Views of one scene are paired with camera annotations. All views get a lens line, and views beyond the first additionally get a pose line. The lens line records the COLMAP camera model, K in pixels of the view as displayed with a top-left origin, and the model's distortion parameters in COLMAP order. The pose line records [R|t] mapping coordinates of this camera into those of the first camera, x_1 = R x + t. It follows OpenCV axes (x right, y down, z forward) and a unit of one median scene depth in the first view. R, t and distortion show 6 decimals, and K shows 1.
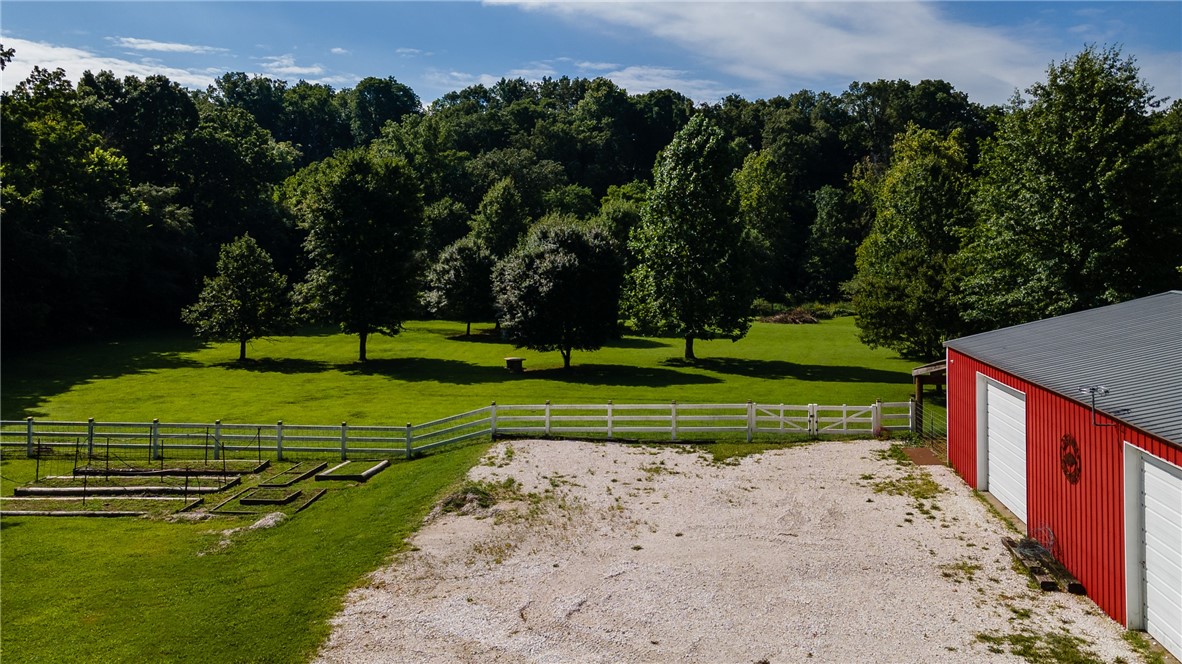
lens RADIAL K [[866.3, 0, 587.3], [0, 866.3, 333.0], [0, 0, 1]] dist [0.018815, 0.046169]
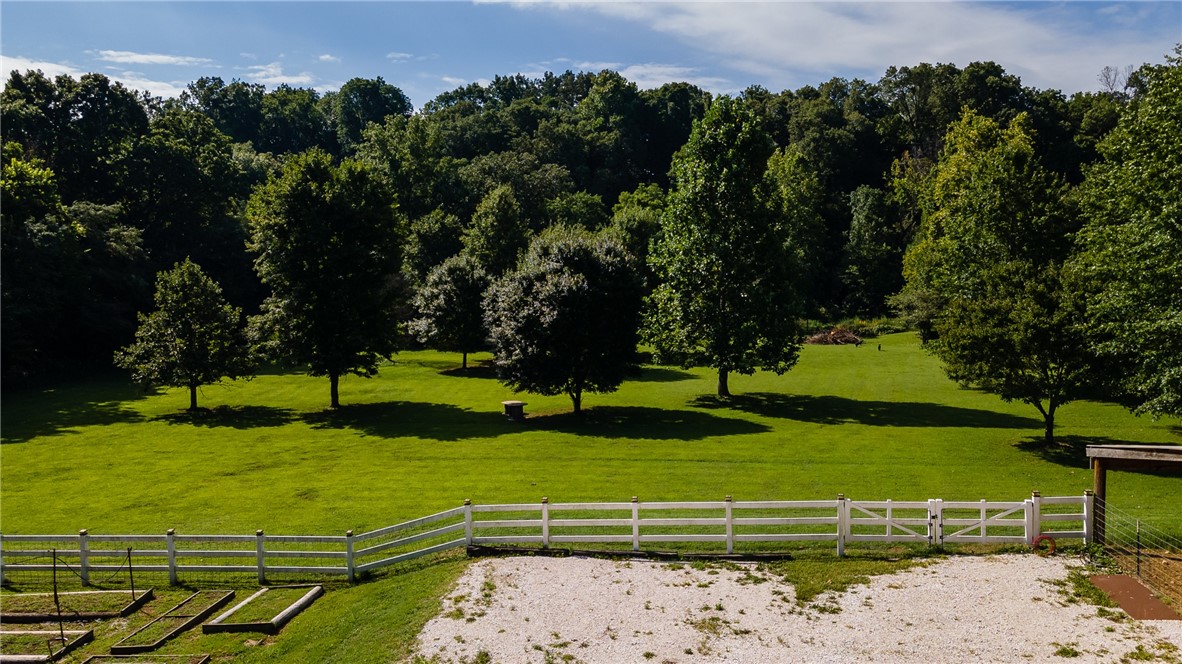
lens RADIAL K [[857.2, 0, 613.7], [0, 857.2, 410.5], [0, 0, 1]] dist [0.015823, 0.006611]
pose [[0.999552, -0.027628, 0.011521, 0.001307], [0.026657, 0.996654, 0.077264, -0.018269], [-0.013617, -0.076922, 0.996944, 0.135525]]
